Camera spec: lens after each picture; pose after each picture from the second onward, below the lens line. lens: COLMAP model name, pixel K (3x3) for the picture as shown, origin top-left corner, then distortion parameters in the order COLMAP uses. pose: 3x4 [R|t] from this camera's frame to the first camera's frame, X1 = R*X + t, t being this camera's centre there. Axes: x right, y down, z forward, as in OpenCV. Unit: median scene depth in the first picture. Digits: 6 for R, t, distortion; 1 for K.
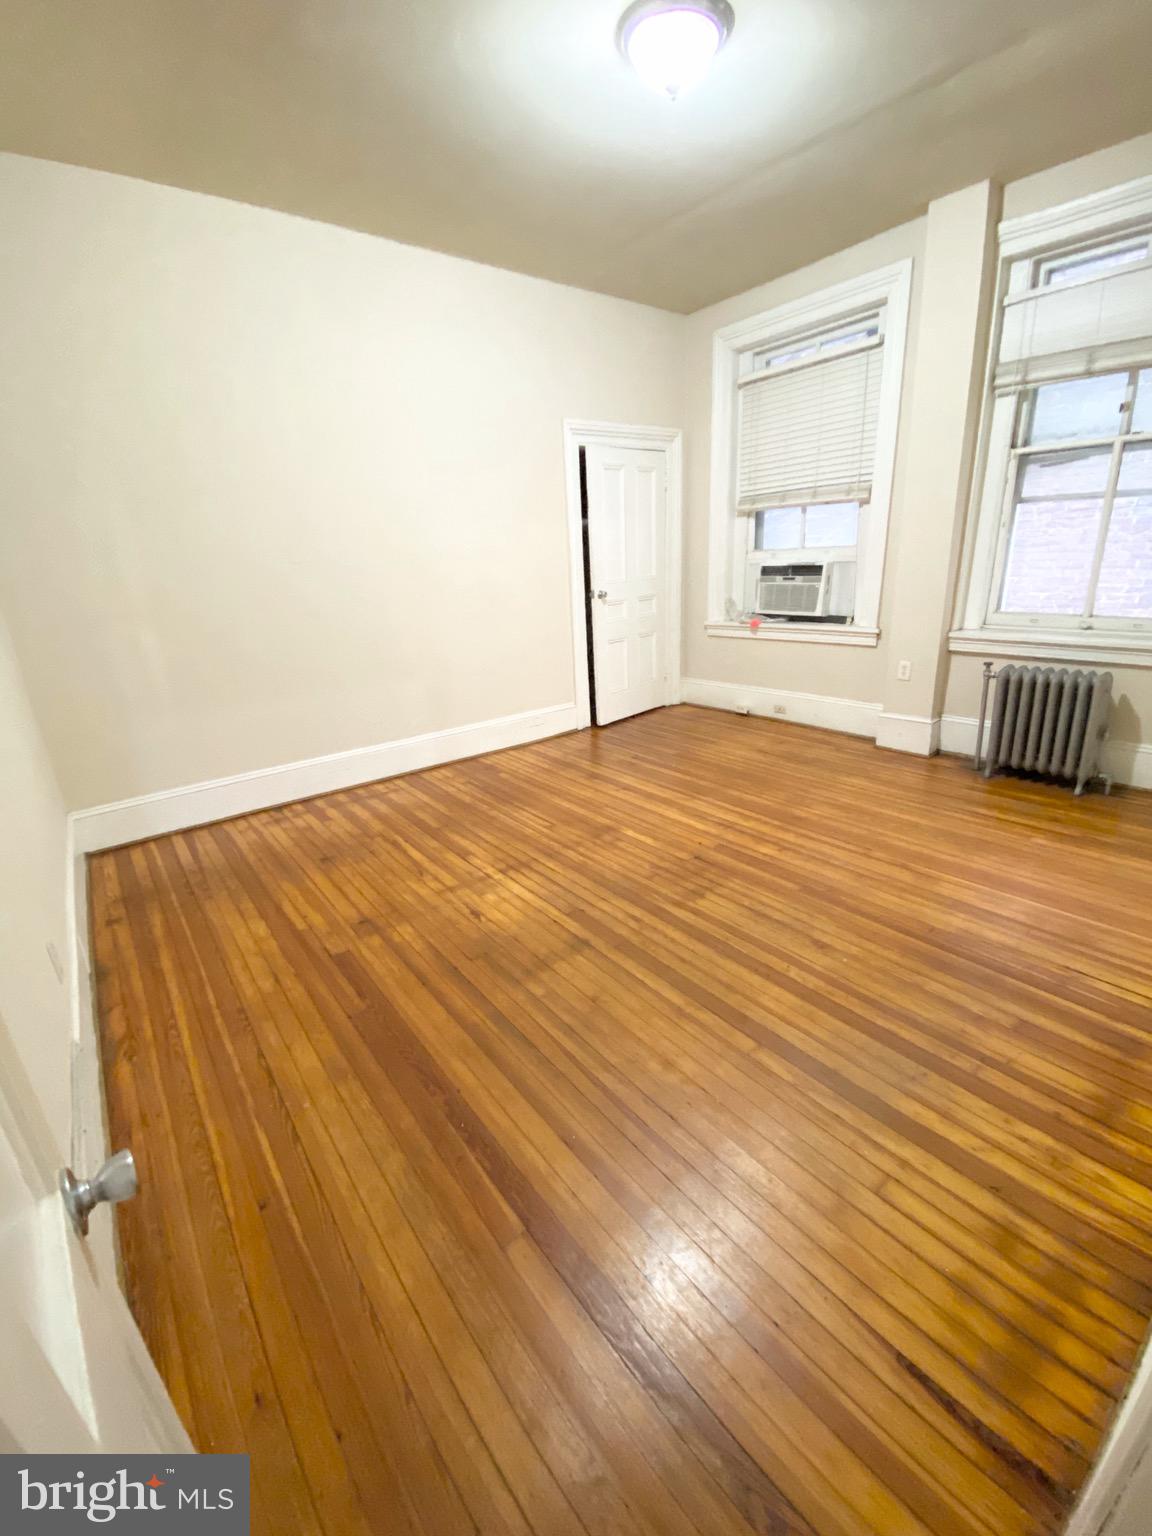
lens RADIAL K [[631.2, 0, 568.8], [0, 631.2, 756.5], [0, 0, 1]] dist [-0.002456, -0.004970]
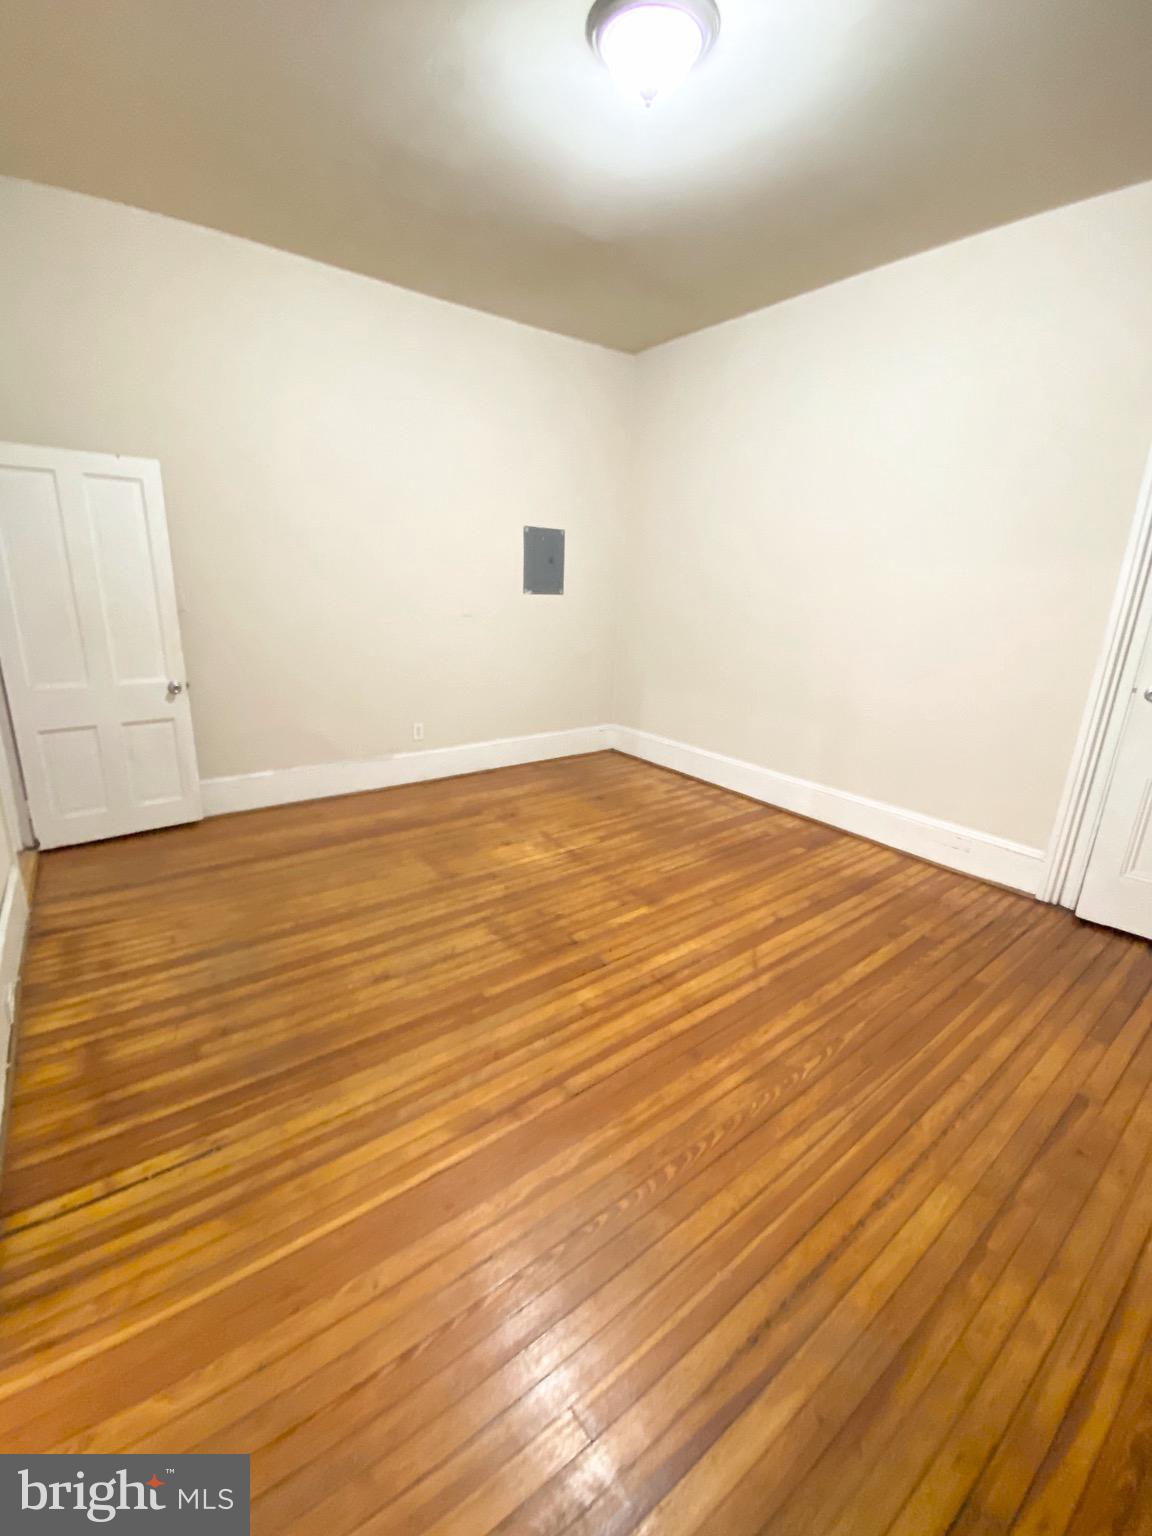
lens RADIAL K [[631.2, 0, 571.3], [0, 631.2, 762.8], [0, 0, 1]] dist [-0.002456, -0.004970]
pose [[-0.022951, 0.325967, -0.945103, 0.905758], [-0.342581, 0.885551, 0.313747, -0.320972], [0.939208, 0.330975, 0.091346, 0.784878]]
